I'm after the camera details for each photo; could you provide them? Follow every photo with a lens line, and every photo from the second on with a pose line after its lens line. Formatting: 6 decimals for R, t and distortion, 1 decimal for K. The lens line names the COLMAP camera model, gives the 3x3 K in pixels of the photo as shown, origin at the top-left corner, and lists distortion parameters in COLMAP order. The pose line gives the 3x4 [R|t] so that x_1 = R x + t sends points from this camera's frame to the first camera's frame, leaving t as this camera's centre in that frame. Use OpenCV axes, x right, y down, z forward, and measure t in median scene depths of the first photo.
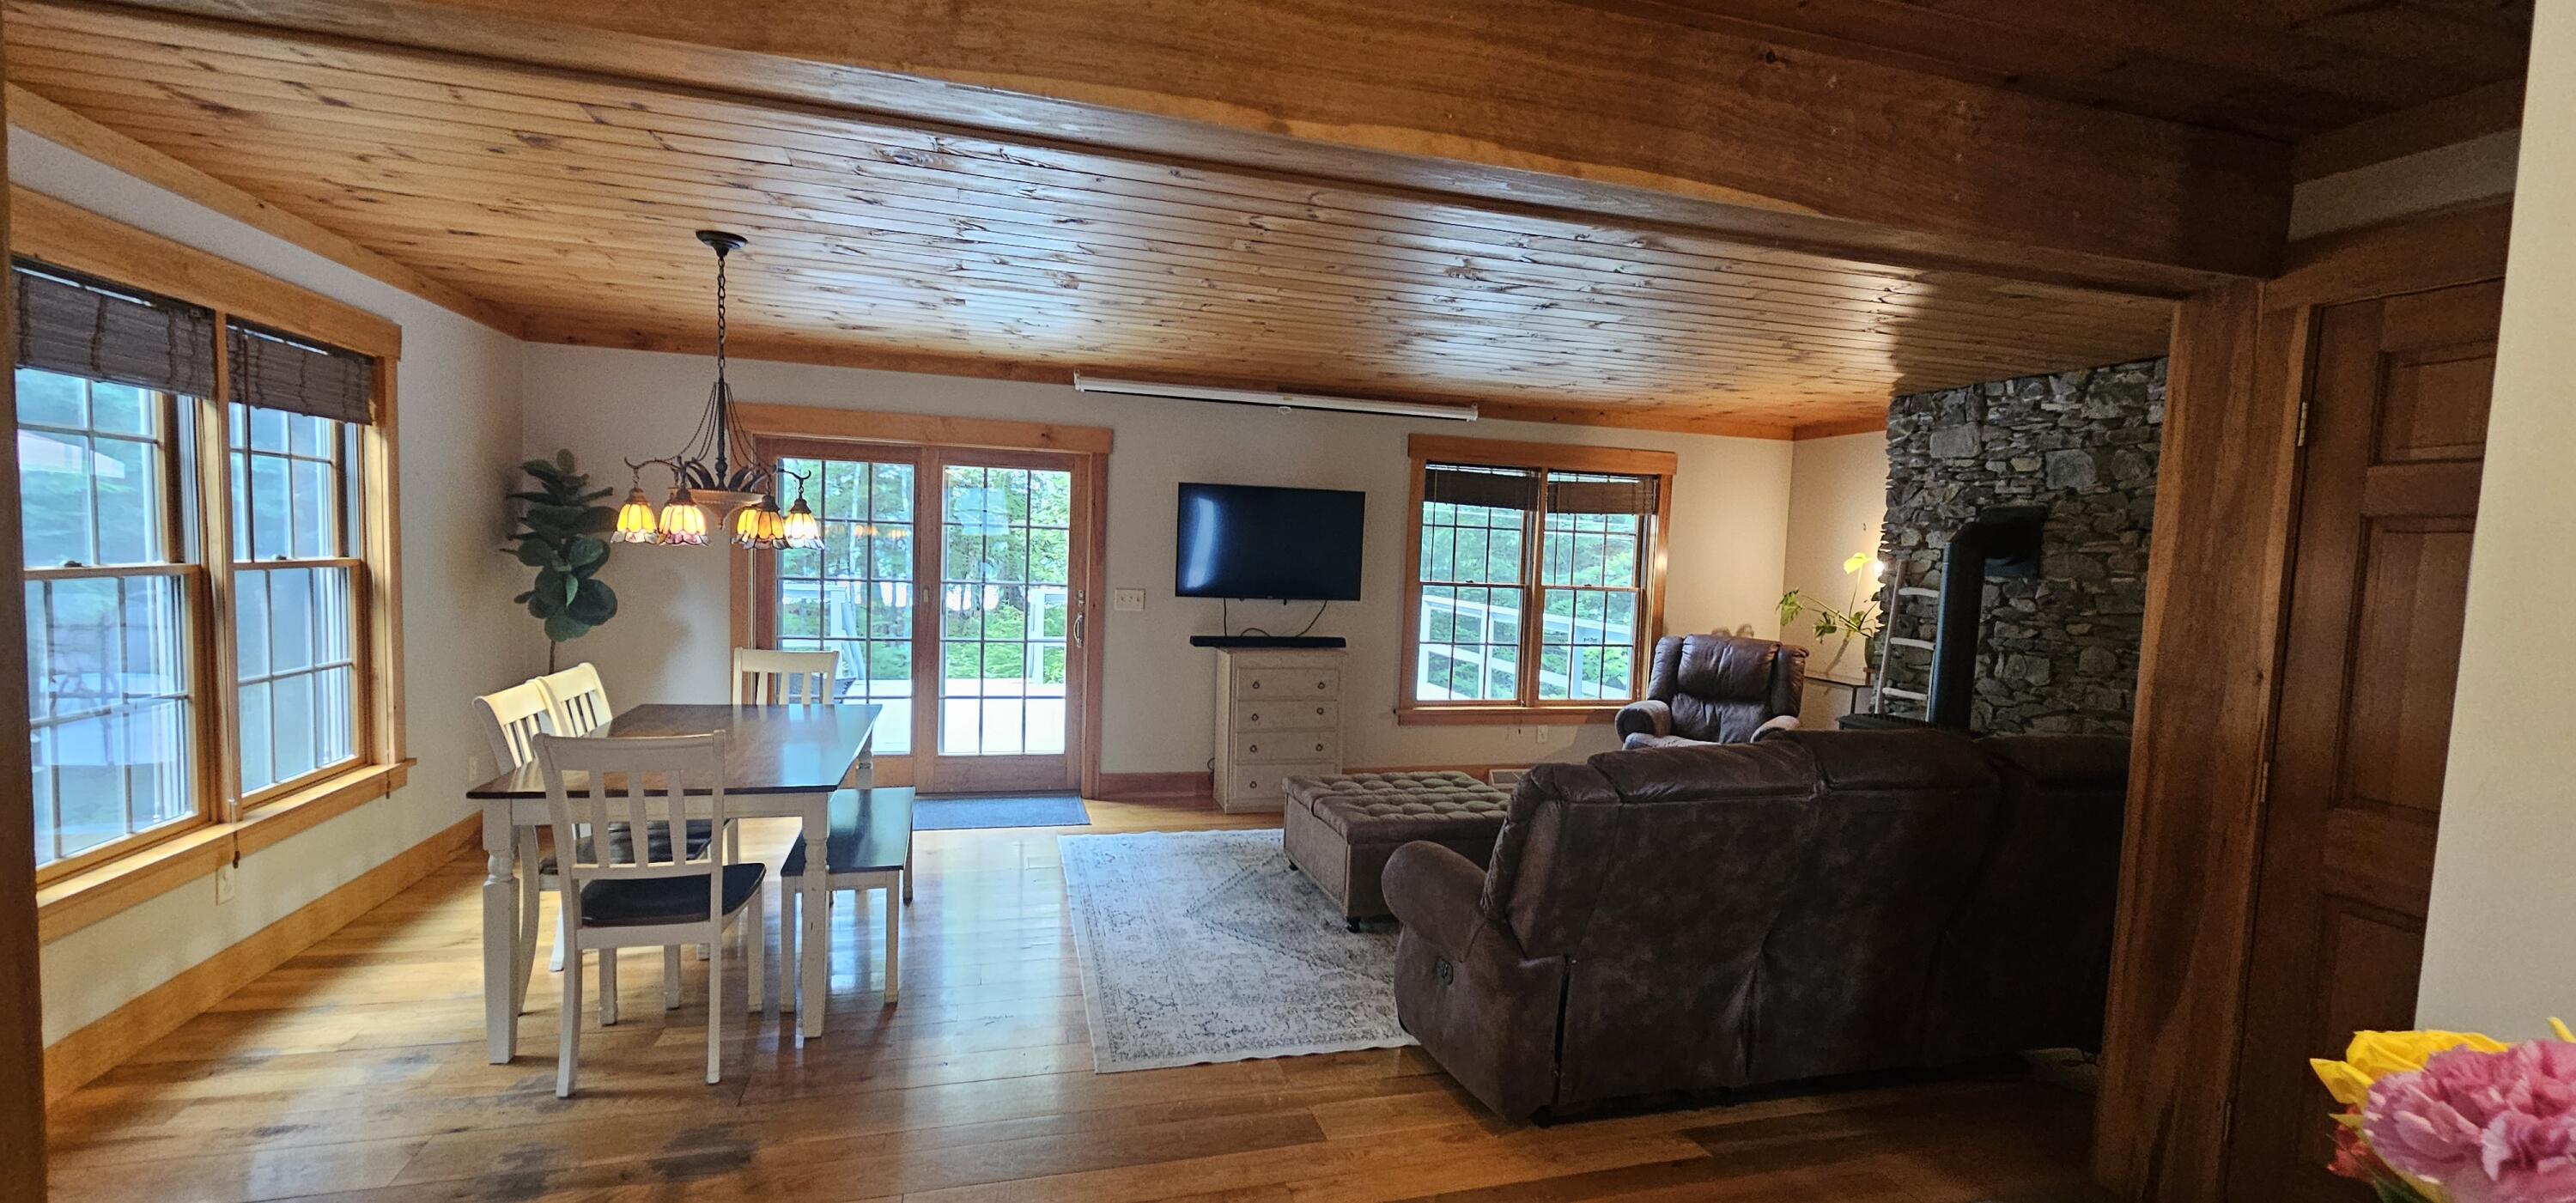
lens RADIAL K [[1059.7, 0, 1279.8], [0, 1059.7, 615.5], [0, 0, 1]] dist [-0.008811, 0.002822]
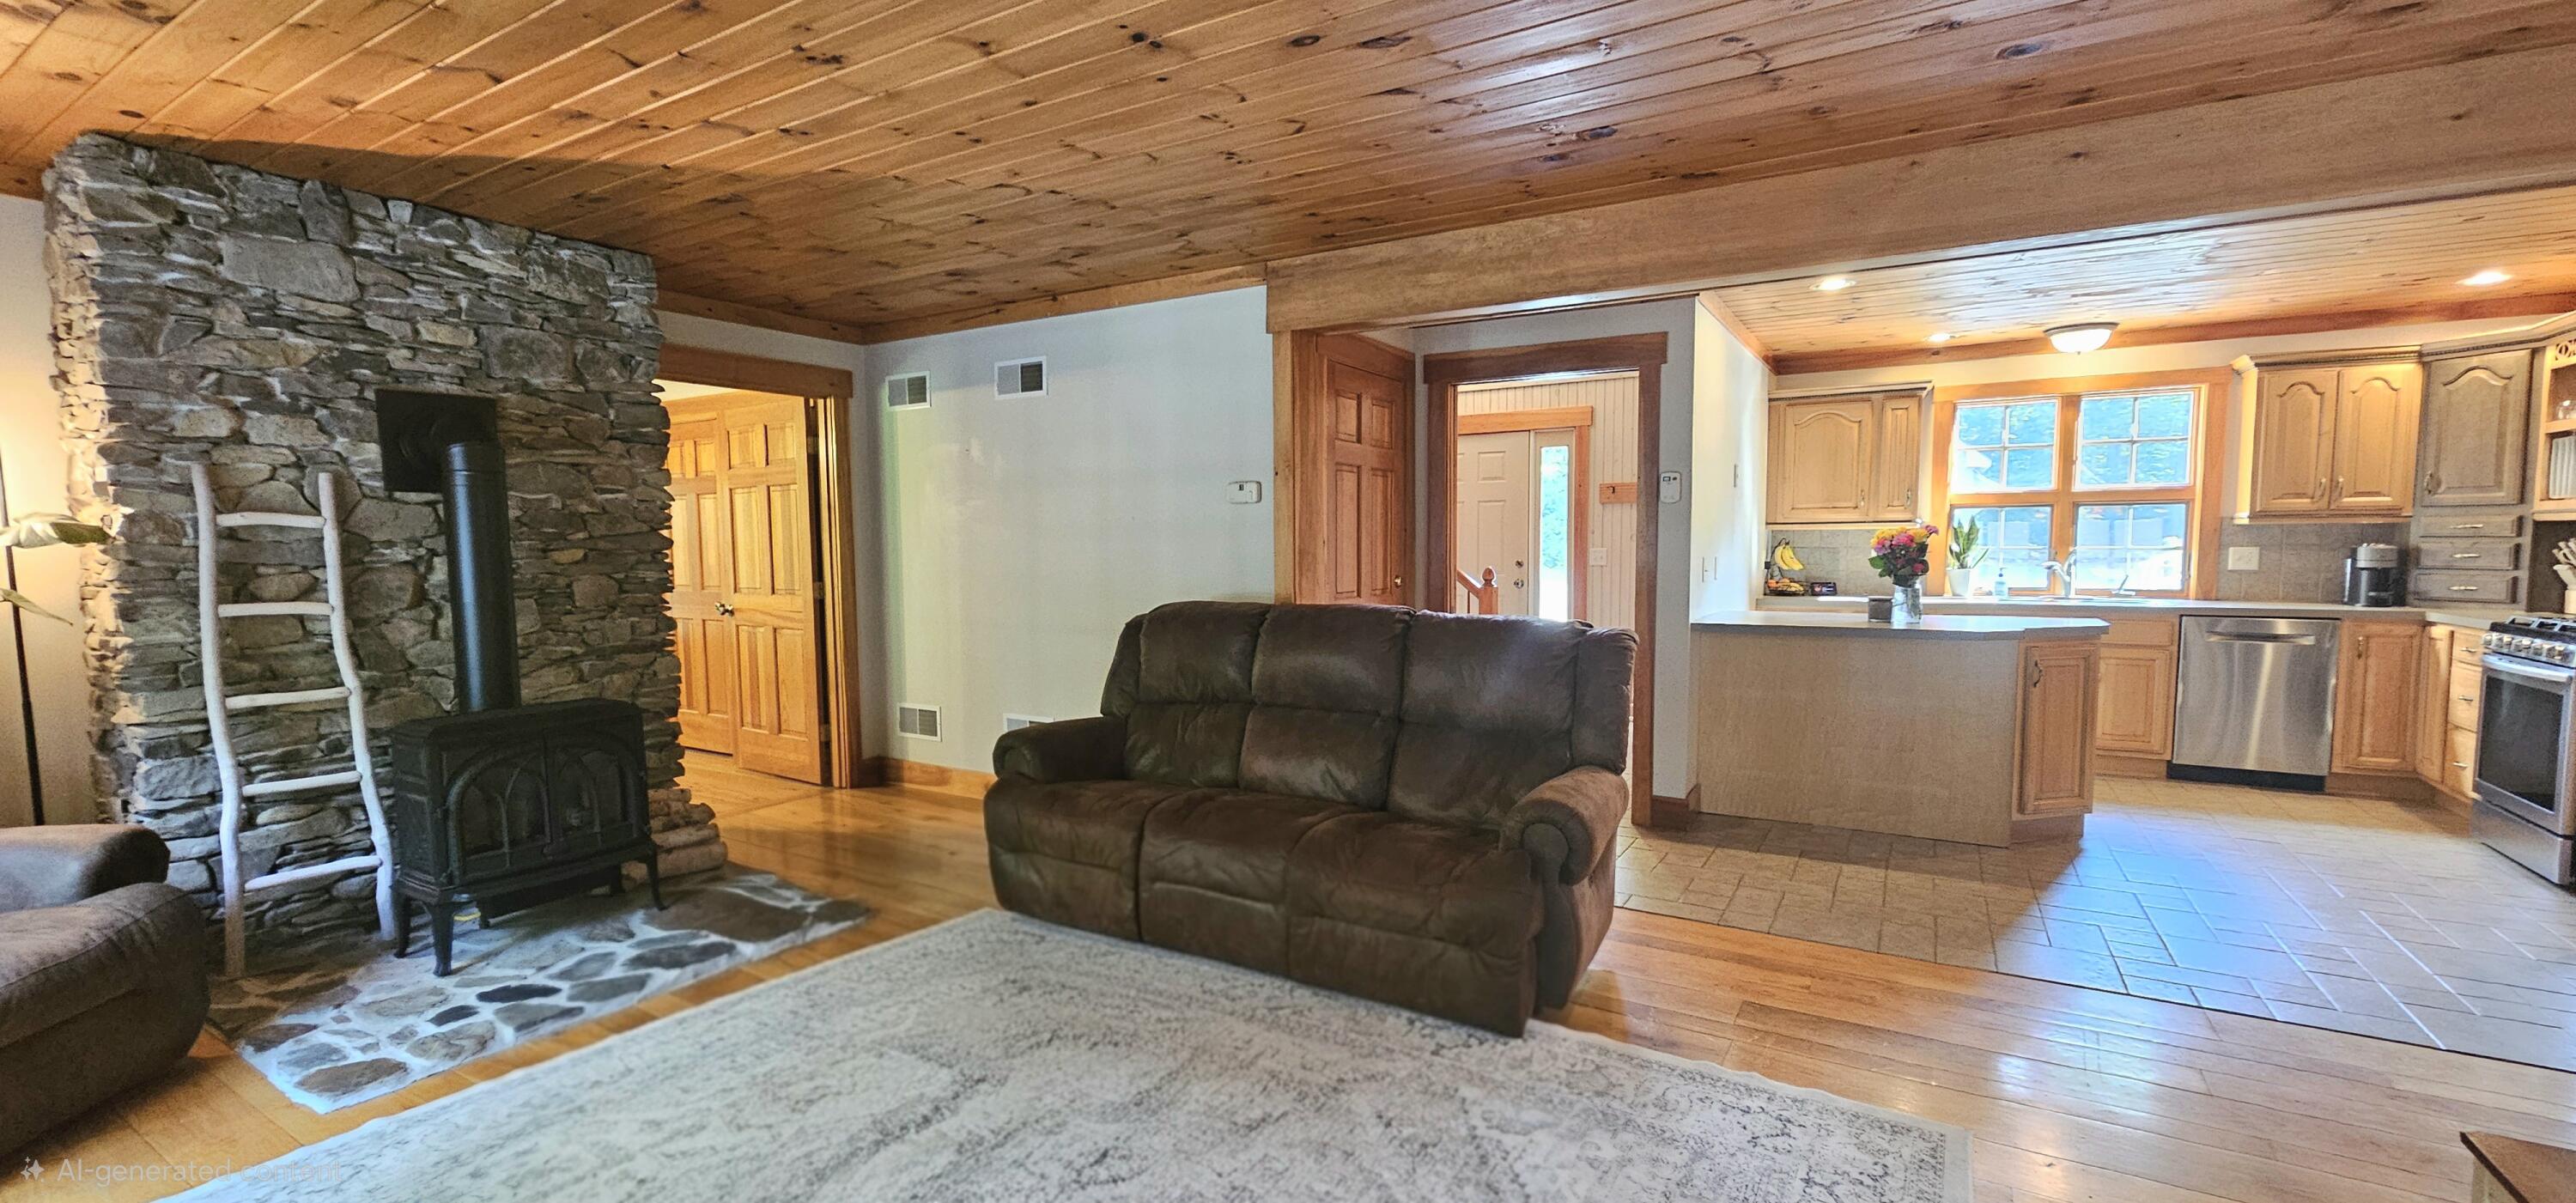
lens RADIAL K [[1059.7, 0, 1287.7], [0, 1059.7, 617.0], [0, 0, 1]] dist [-0.008811, 0.002822]
pose [[-0.676696, -0.094787, 0.730136, -0.175097], [0.020668, 0.988842, 0.147528, -0.038421], [-0.735973, 0.114921, -0.667186, 0.874604]]
